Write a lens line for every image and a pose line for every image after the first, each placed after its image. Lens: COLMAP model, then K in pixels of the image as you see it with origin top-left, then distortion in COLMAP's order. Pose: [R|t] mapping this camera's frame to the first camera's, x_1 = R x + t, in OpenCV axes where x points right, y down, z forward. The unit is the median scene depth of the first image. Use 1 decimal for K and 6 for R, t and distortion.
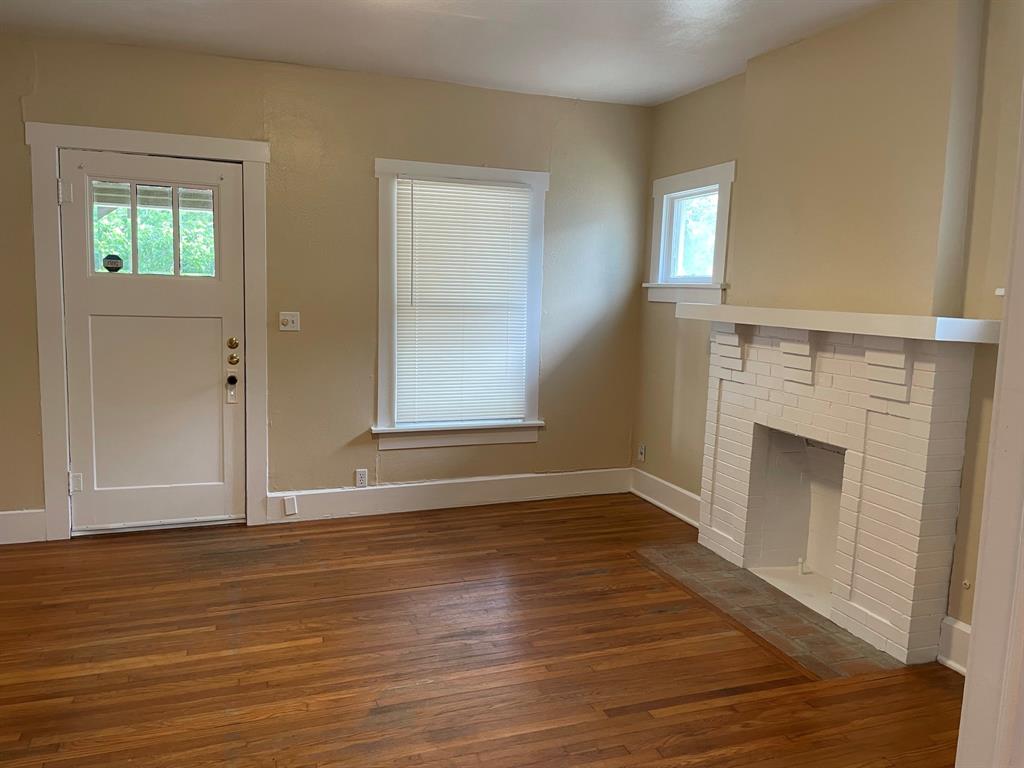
lens RADIAL K [[771.0, 0, 513.6], [0, 771.0, 375.5], [0, 0, 1]] dist [0.099084, -0.132456]
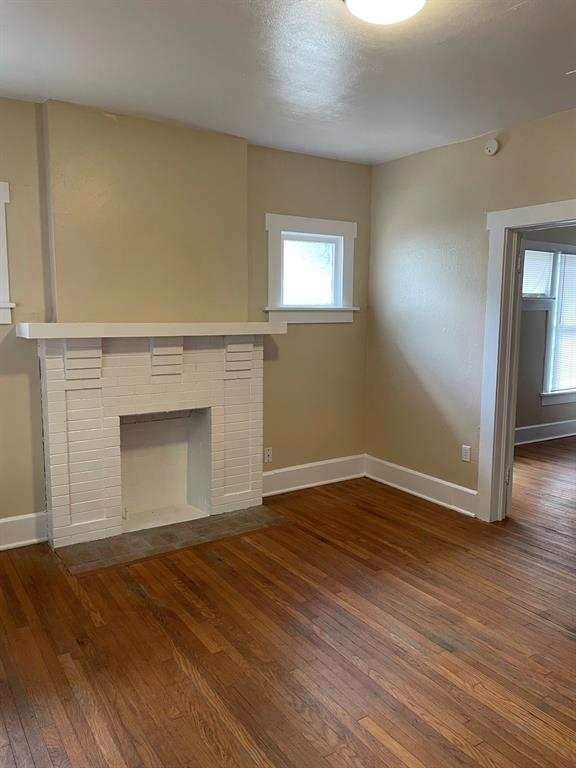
lens RADIAL K [[594.1, 0, 288.0], [0, 594.1, 384.0], [0, 0, 1]] dist [0.084348, -0.101276]
pose [[-0.241102, -0.158377, 0.957490, -0.608842], [0.100425, 0.977227, 0.186930, -0.129947], [-0.965290, 0.141225, -0.219706, 0.867310]]
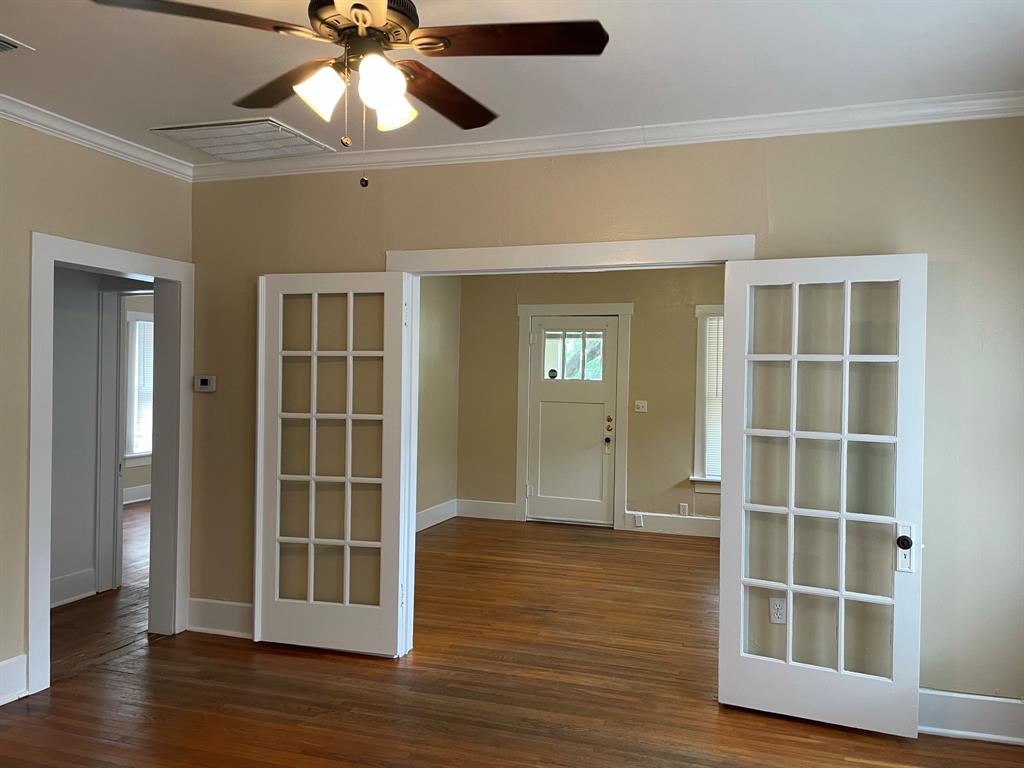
lens RADIAL K [[771.0, 0, 513.6], [0, 771.0, 375.5], [0, 0, 1]] dist [0.099084, -0.132456]
pose [[0.782528, -0.012101, -0.622498, 0.566305], [-0.069513, 0.991862, -0.106665, 0.064391], [0.618723, 0.126740, 0.775318, -0.488247]]
